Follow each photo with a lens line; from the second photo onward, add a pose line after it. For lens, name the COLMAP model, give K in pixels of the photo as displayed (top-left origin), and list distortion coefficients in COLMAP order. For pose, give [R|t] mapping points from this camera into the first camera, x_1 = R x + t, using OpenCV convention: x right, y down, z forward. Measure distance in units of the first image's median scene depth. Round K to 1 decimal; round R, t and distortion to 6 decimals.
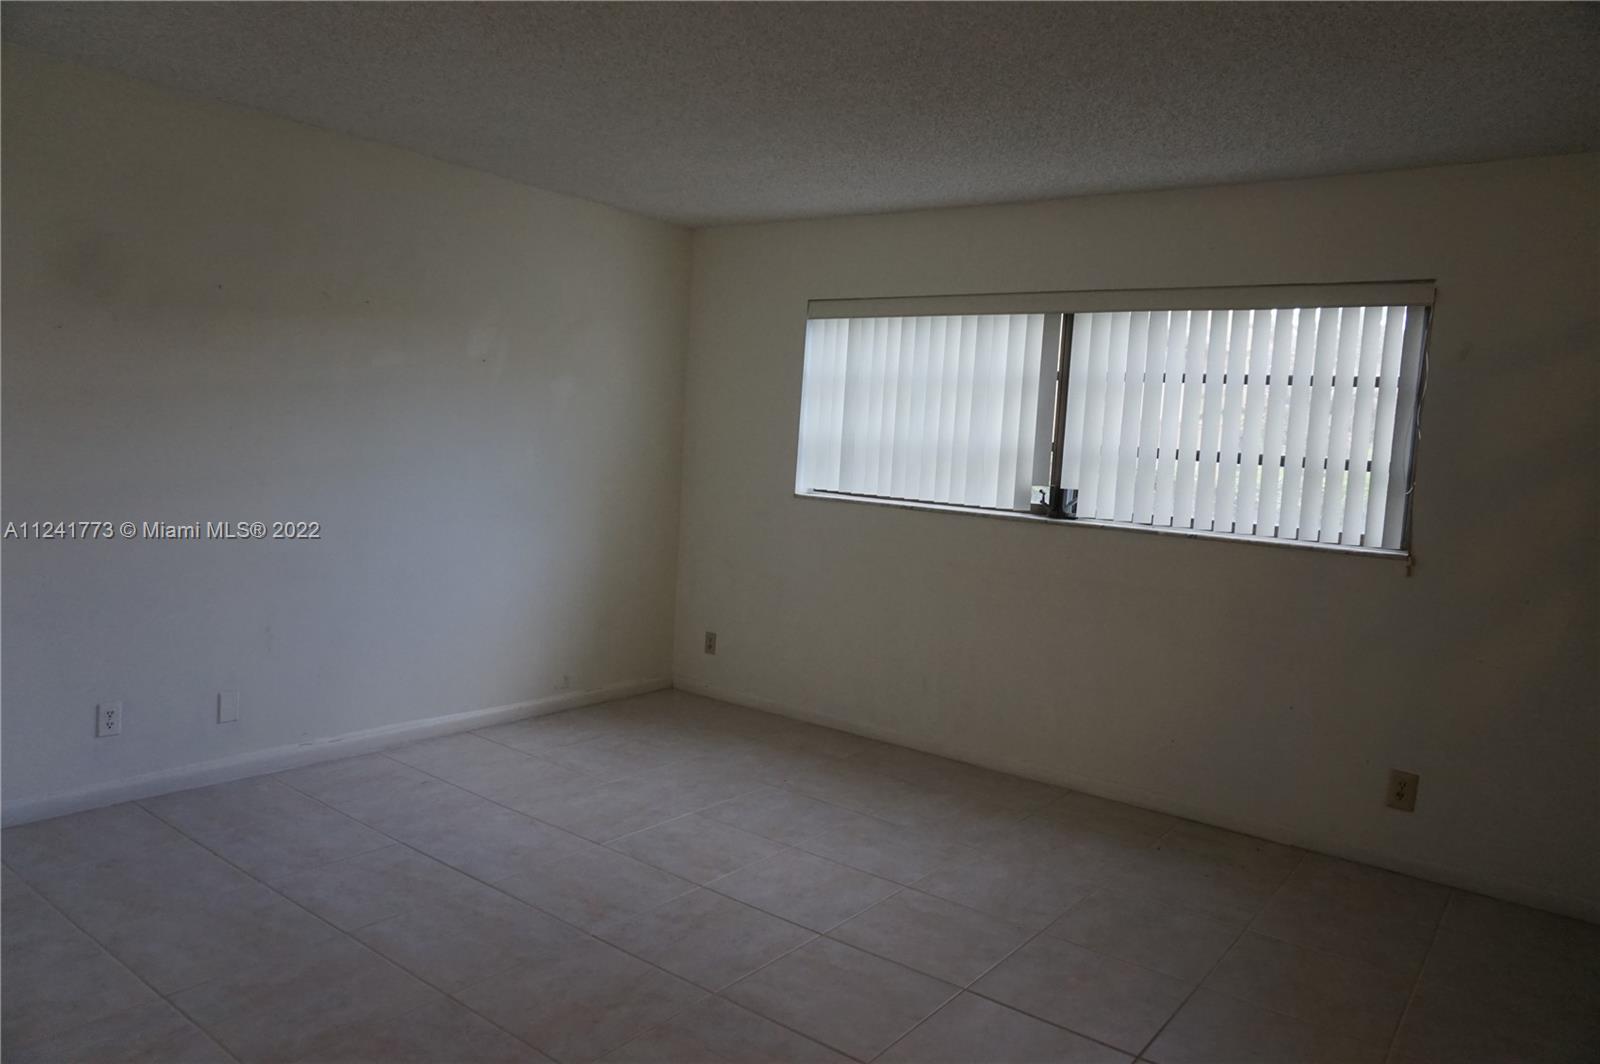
lens RADIAL K [[1106.6, 0, 800.0], [0, 1106.6, 532.0], [0, 0, 1]] dist [-0.003966, -0.000899]
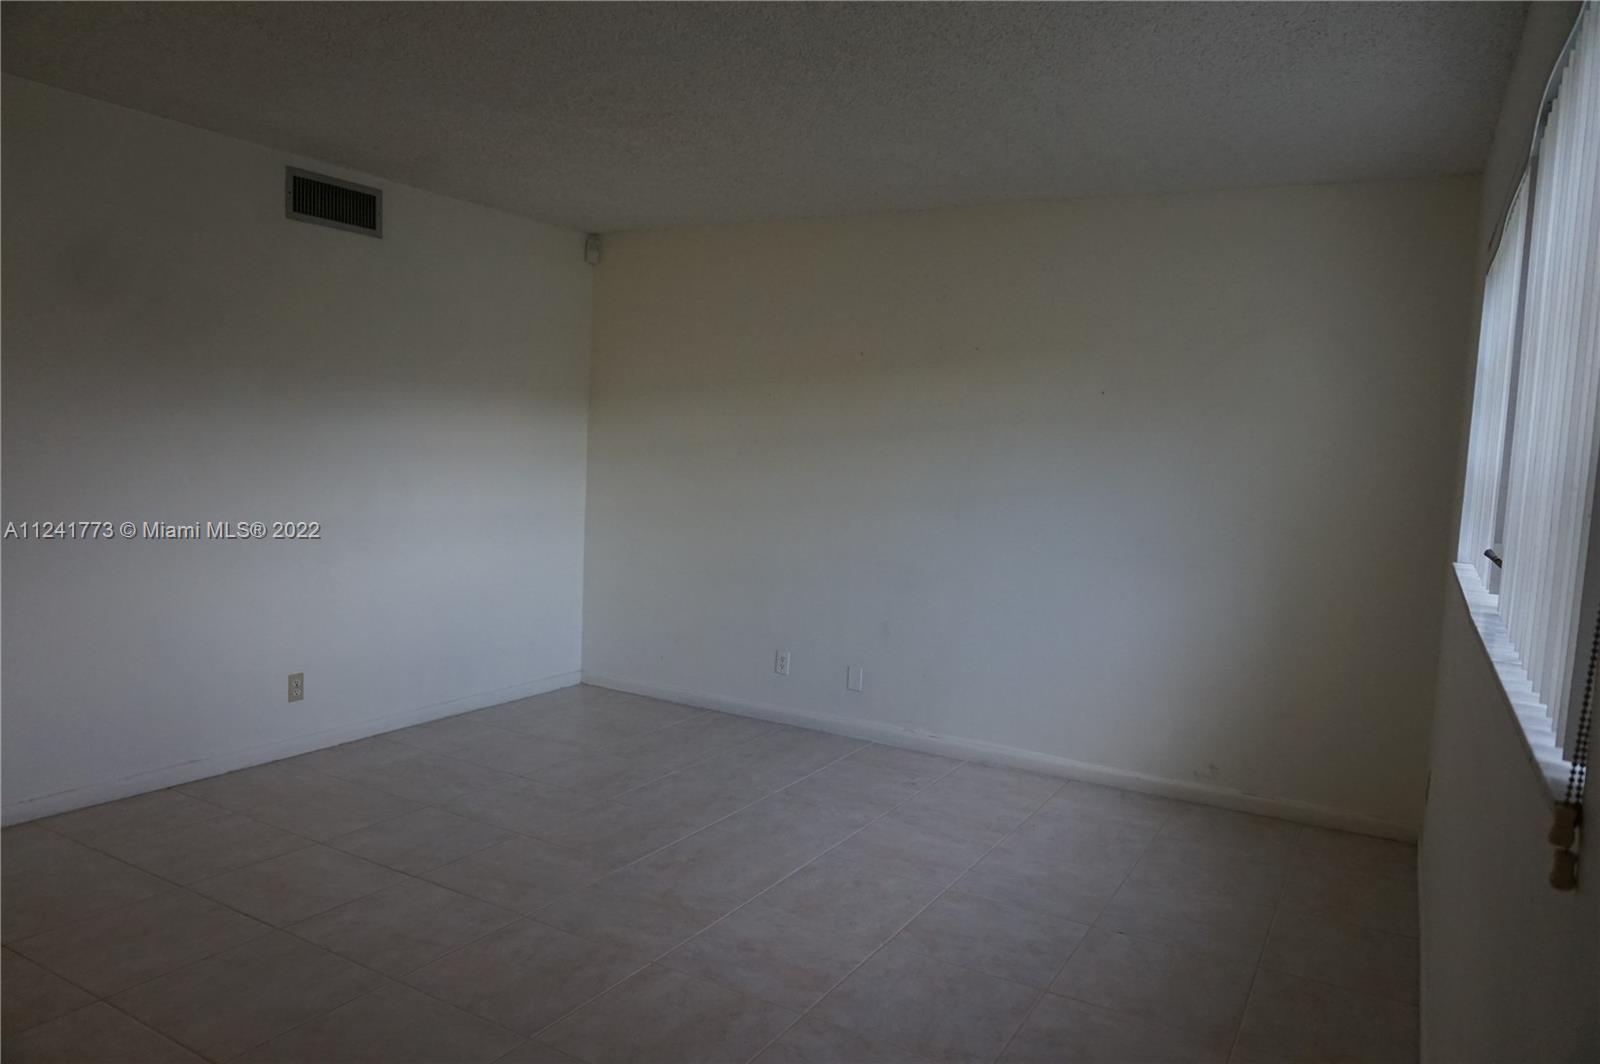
lens RADIAL K [[1106.6, 0, 800.0], [0, 1106.6, 532.0], [0, 0, 1]] dist [-0.003966, -0.000899]
pose [[0.131566, 0.027579, -0.990924, 0.800684], [-0.123866, 0.992236, 0.011170, -0.018970], [0.983538, 0.121272, 0.133960, 0.802640]]
